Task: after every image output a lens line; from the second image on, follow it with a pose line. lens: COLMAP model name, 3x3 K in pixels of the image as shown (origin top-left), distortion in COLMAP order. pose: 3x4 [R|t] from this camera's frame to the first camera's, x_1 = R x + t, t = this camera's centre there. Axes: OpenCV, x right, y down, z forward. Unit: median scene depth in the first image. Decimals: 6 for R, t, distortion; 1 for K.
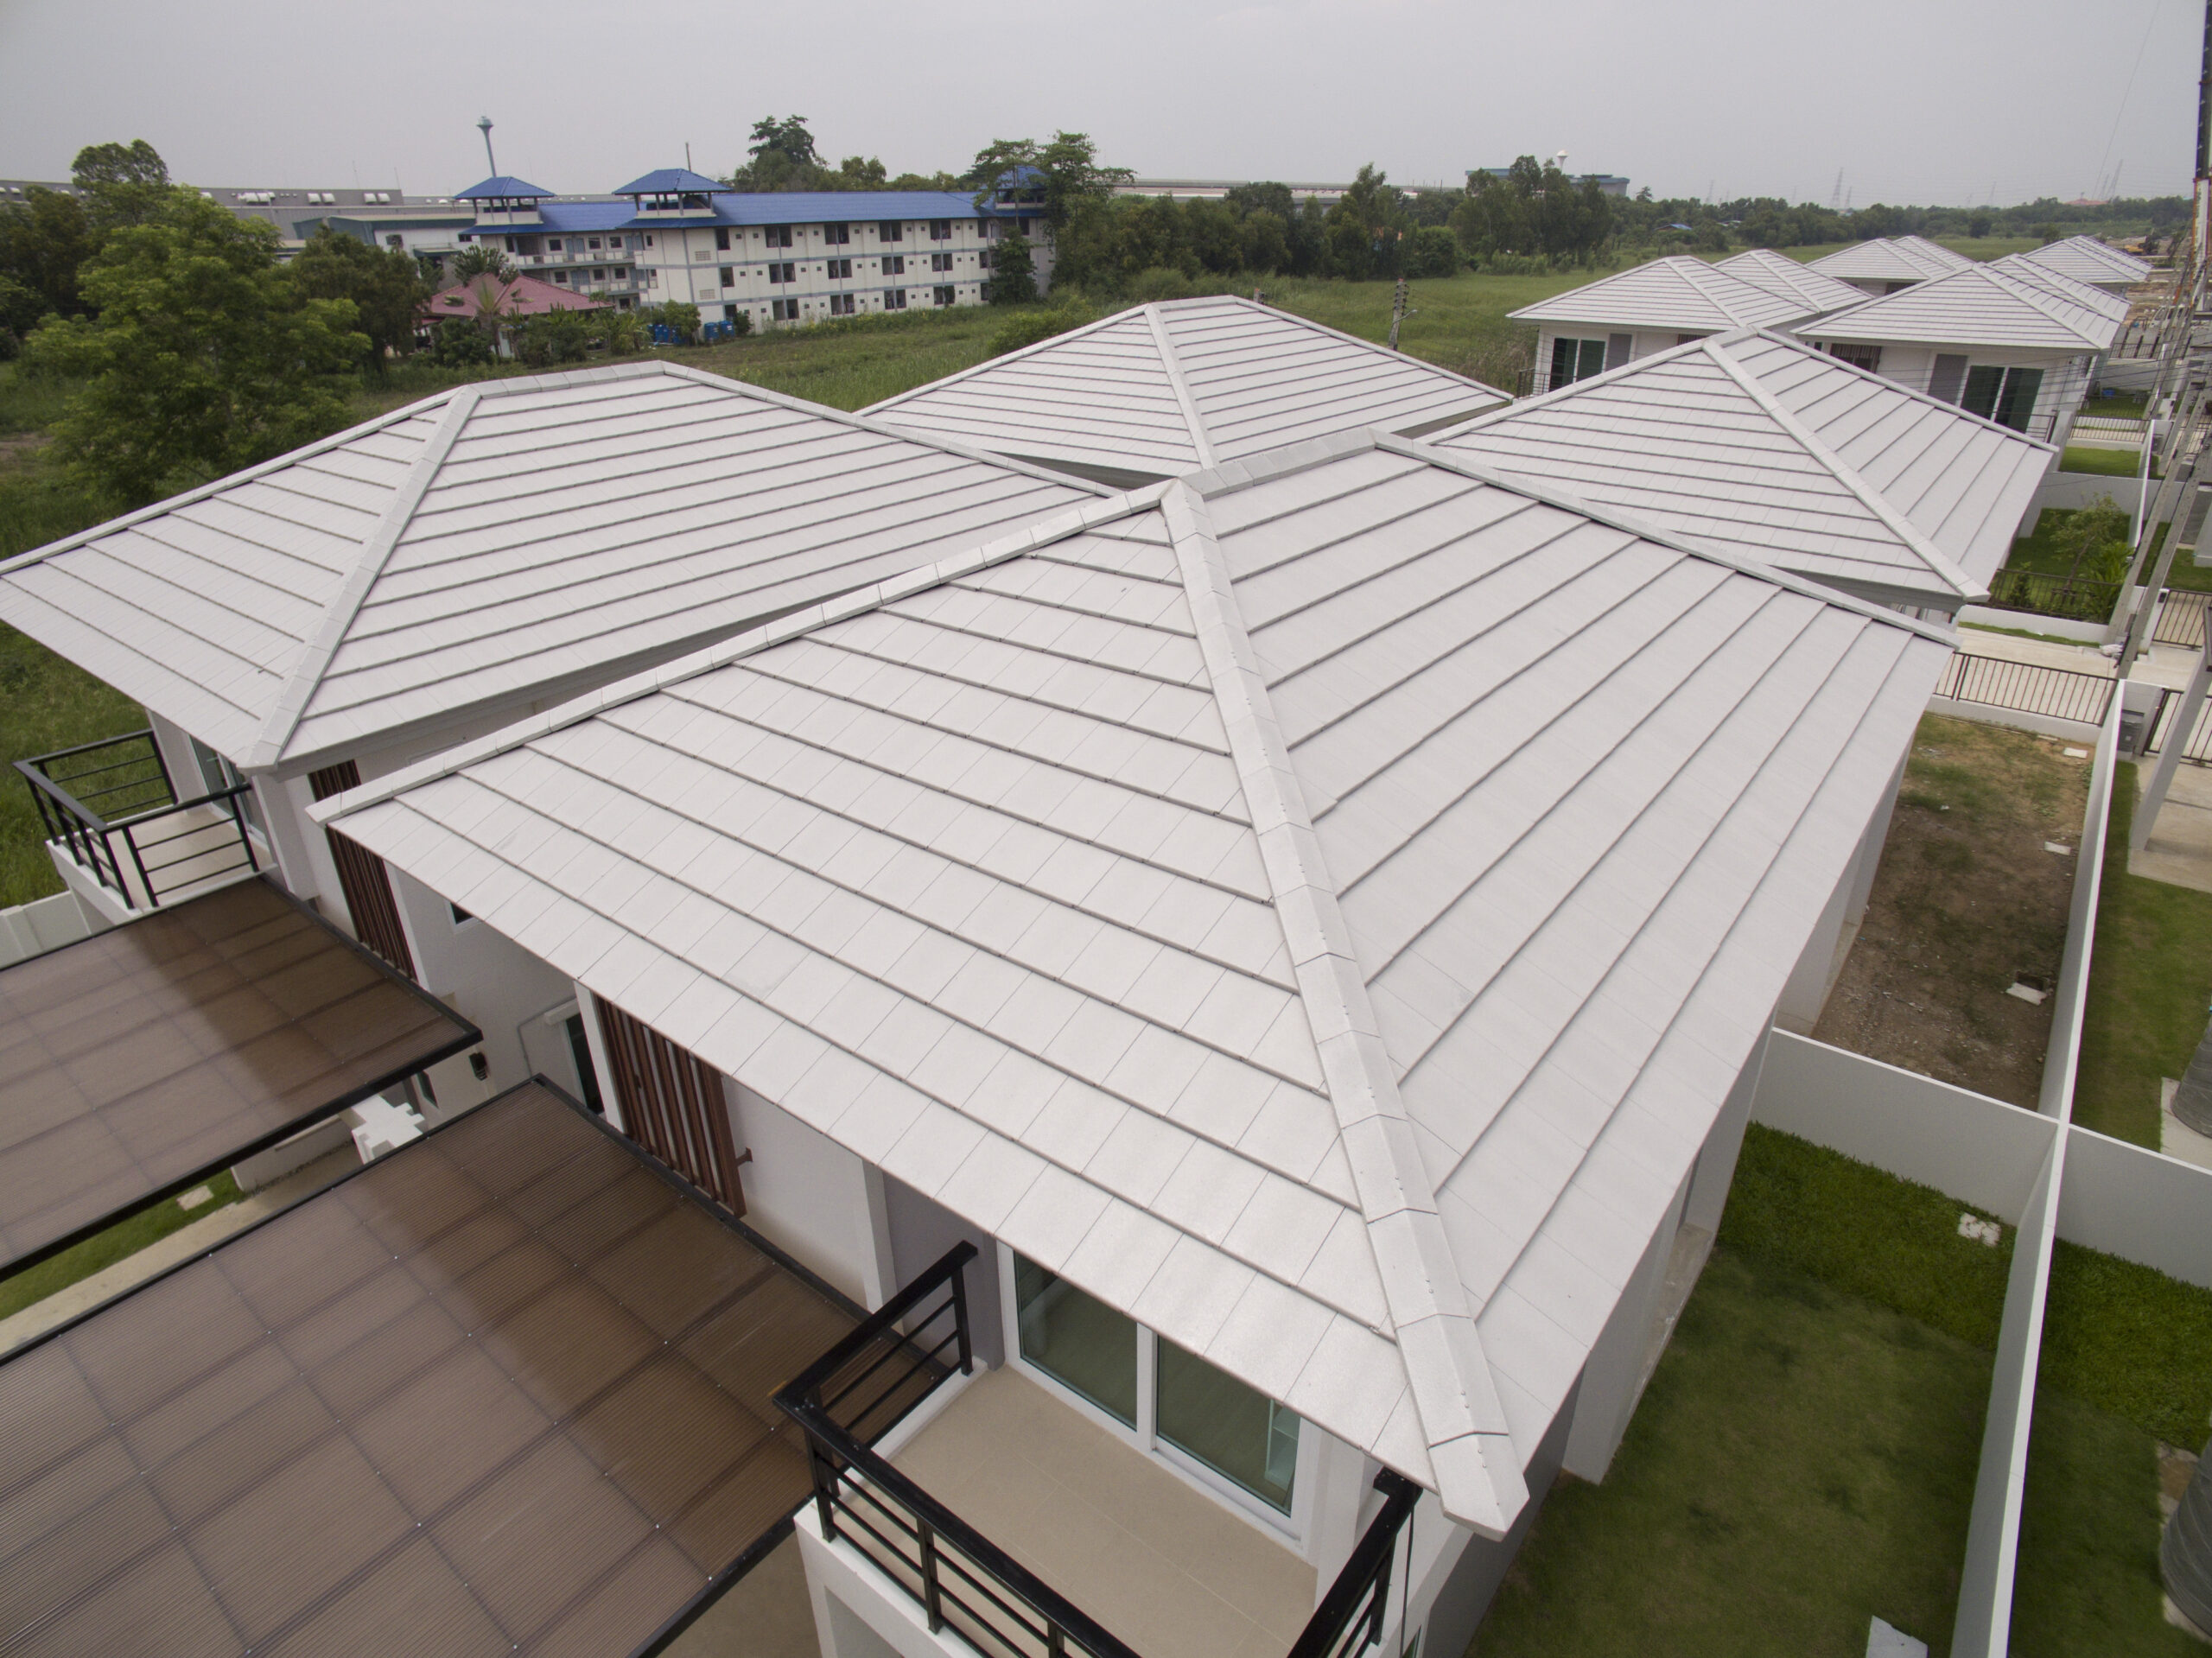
lens RADIAL K [[1285.4, 0, 1108.0], [0, 1285.4, 822.8], [0, 0, 1]] dist [-0.101497, 0.070115]
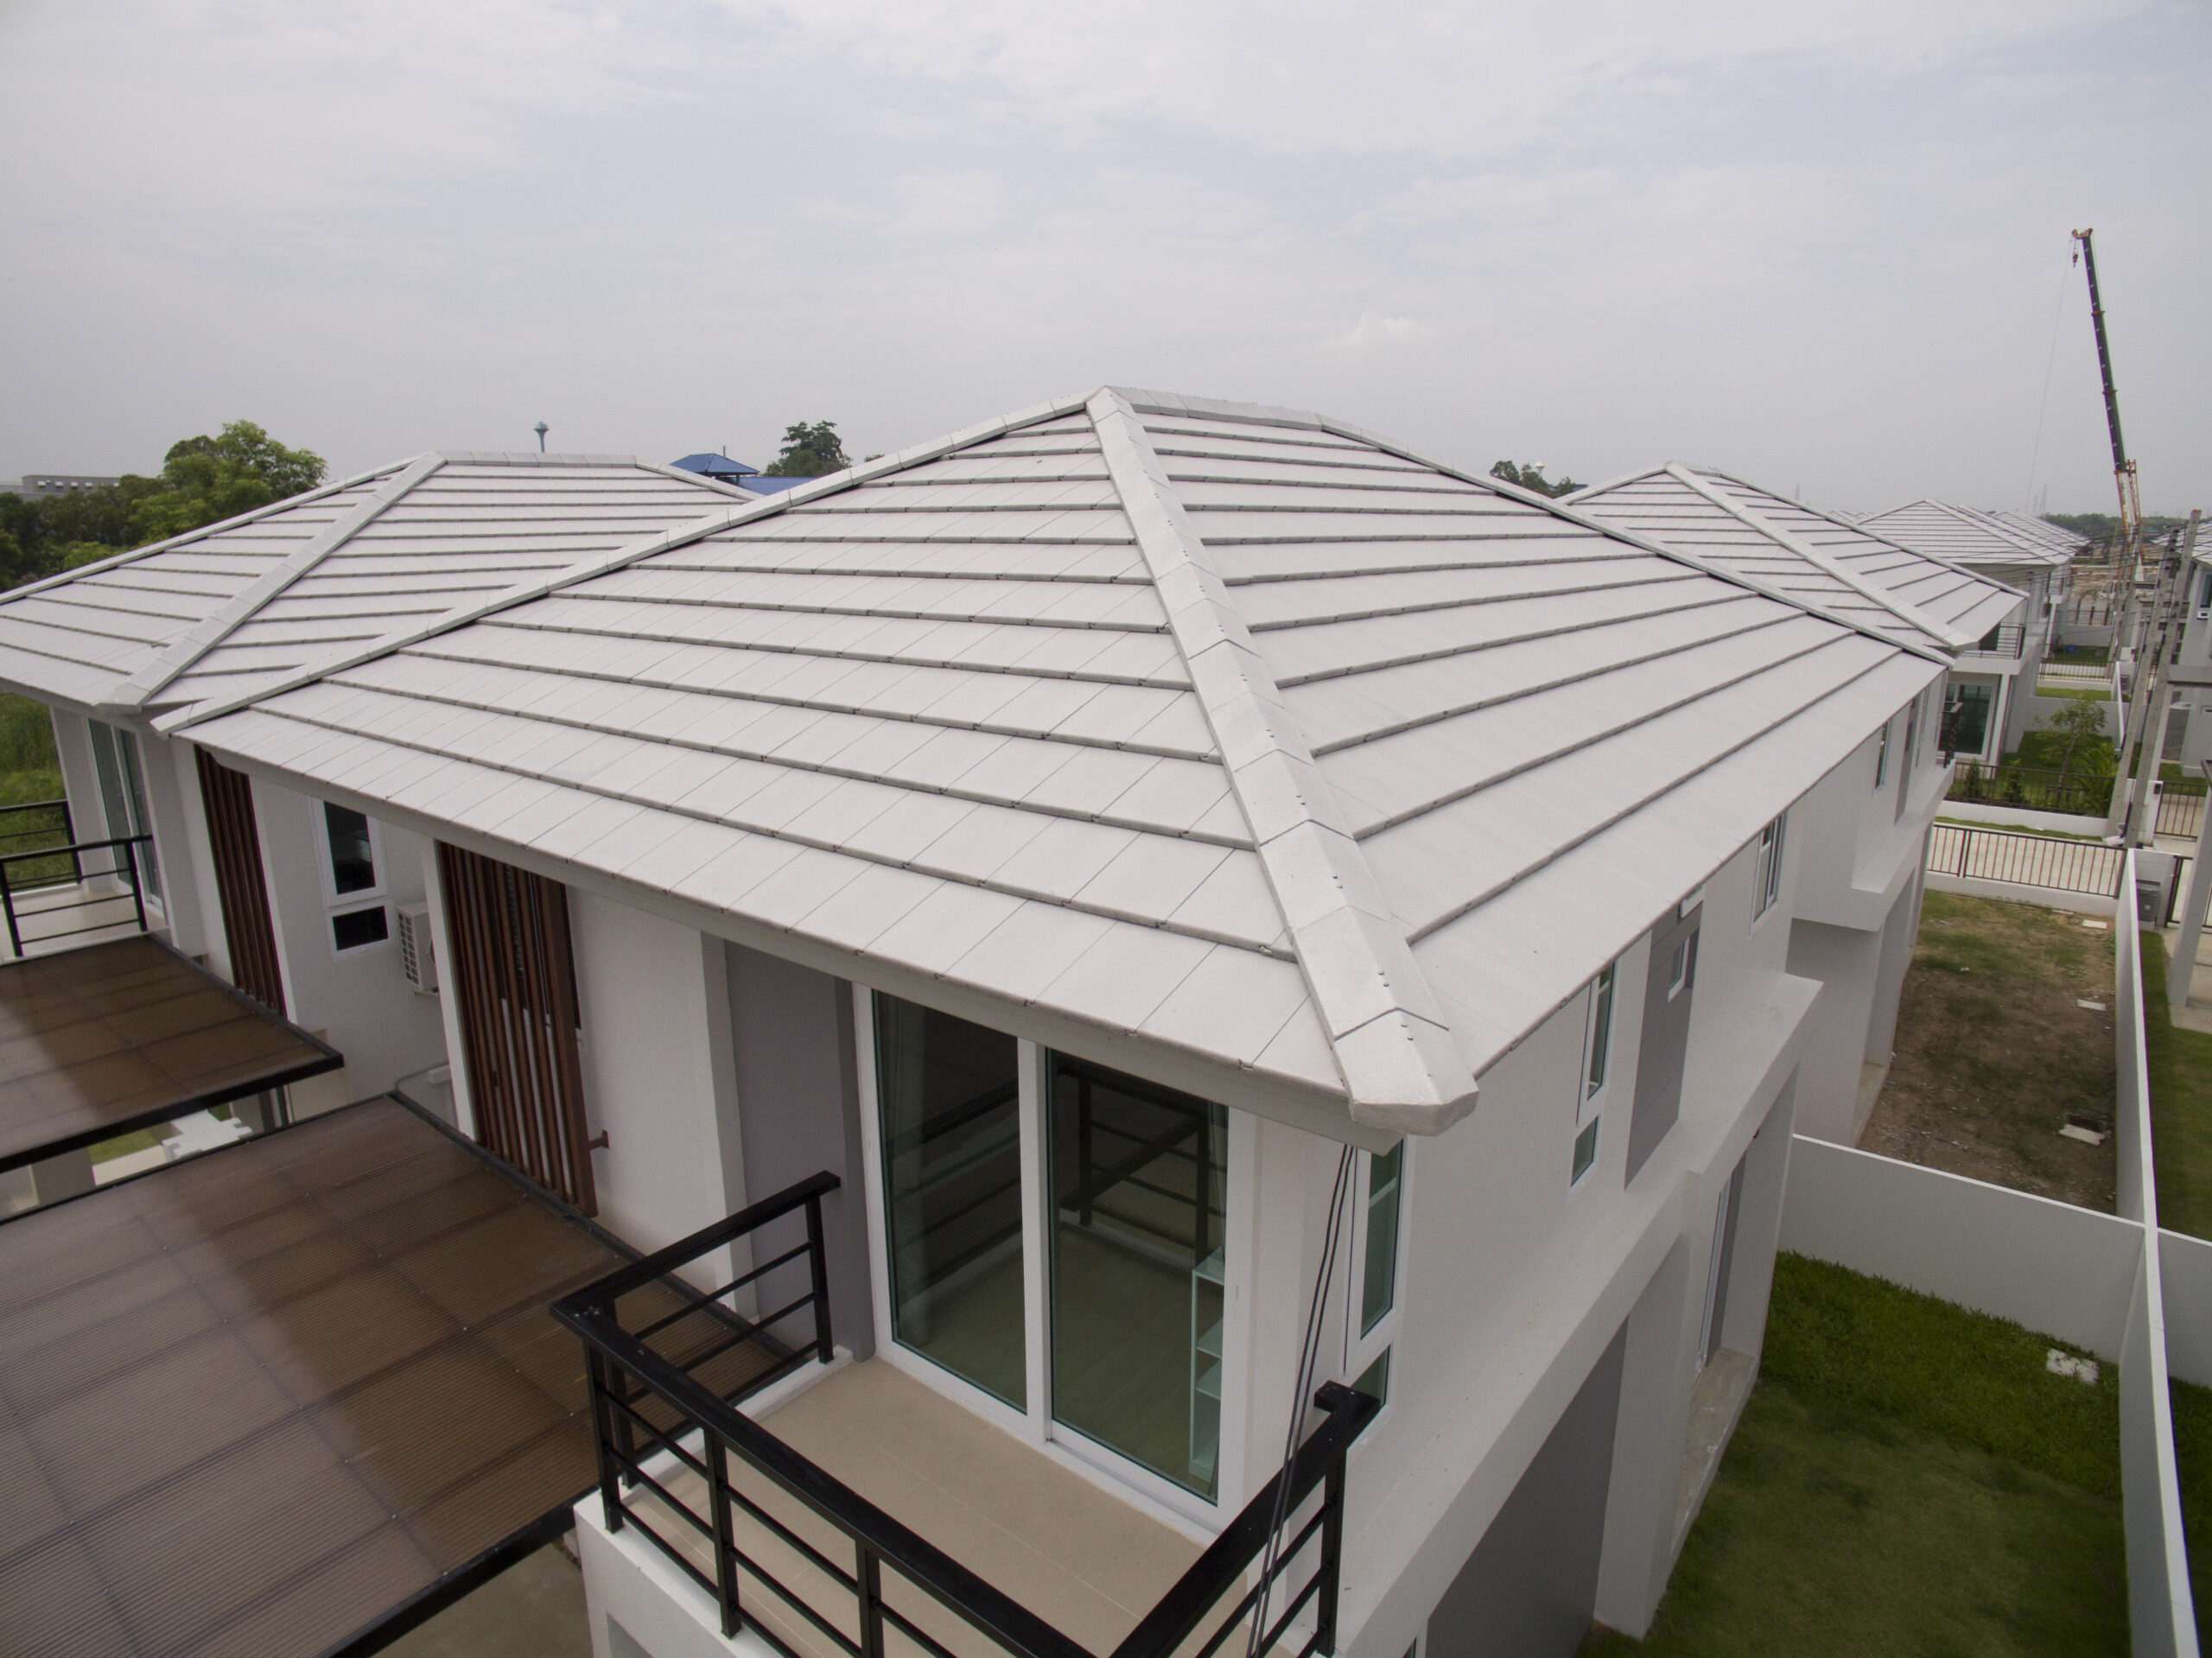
lens RADIAL K [[1285.4, 0, 1107.1], [0, 1285.4, 826.3], [0, 0, 1]] dist [-0.101497, 0.070115]
pose [[0.999945, 0.008665, -0.005827, 0.042296], [-0.009732, 0.975621, -0.219244, 0.170627], [0.003785, 0.219289, 0.975653, 0.088724]]
